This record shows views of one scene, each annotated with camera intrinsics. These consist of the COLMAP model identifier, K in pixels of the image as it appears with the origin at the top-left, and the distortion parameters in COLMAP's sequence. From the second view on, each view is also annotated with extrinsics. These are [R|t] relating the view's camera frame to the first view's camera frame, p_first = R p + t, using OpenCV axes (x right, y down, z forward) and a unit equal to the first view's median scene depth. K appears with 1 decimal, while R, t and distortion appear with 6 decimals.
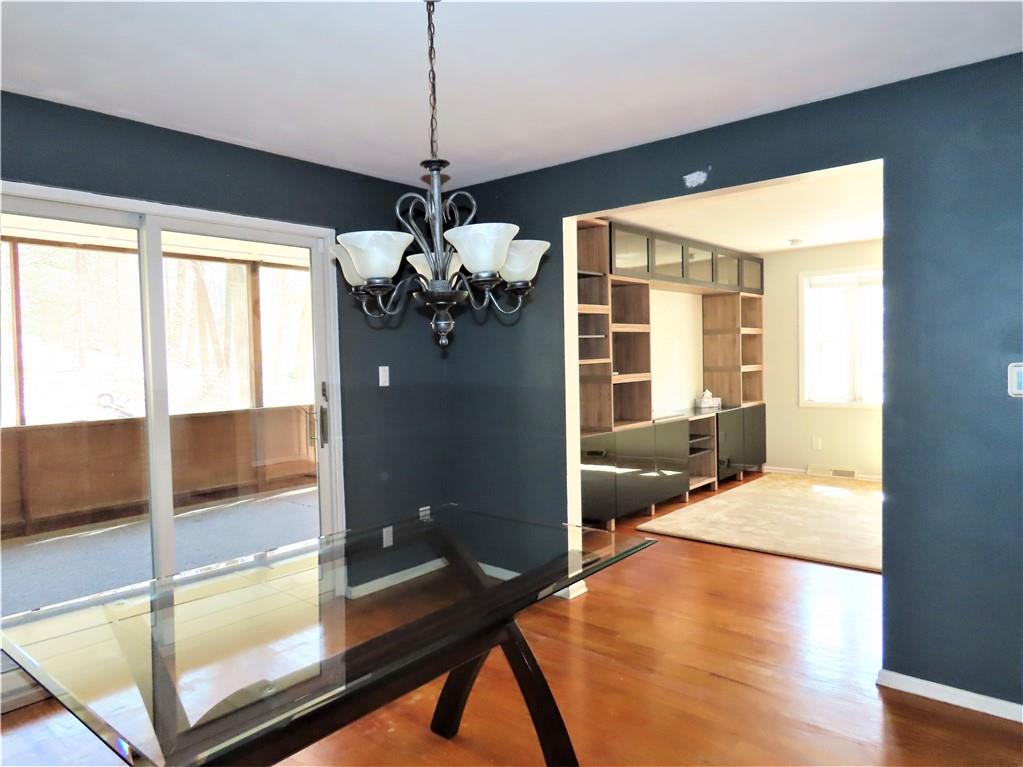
lens RADIAL K [[686.6, 0, 512.5], [0, 686.6, 384.8], [0, 0, 1]] dist [0.021018, 0.004409]
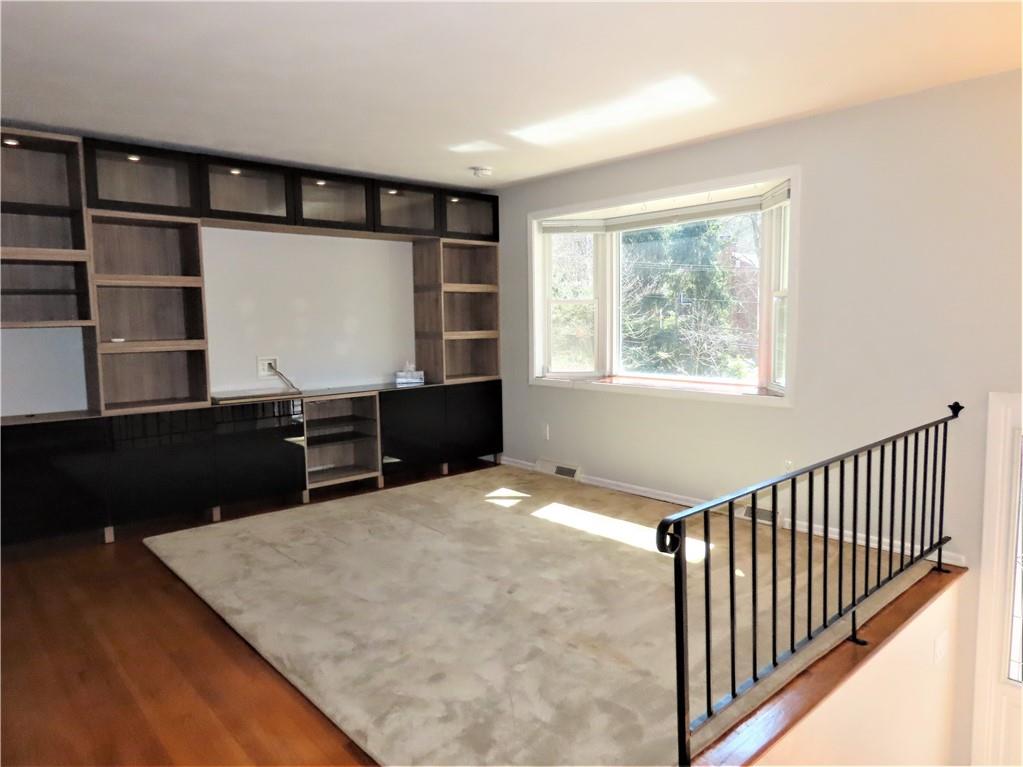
lens RADIAL K [[686.6, 0, 511.4], [0, 686.6, 380.0], [0, 0, 1]] dist [0.021018, 0.004409]
pose [[0.989551, 0.025696, -0.141875, 0.514421], [-0.018188, 0.998377, 0.053965, -0.015973], [0.143032, -0.050820, 0.988412, 0.221198]]
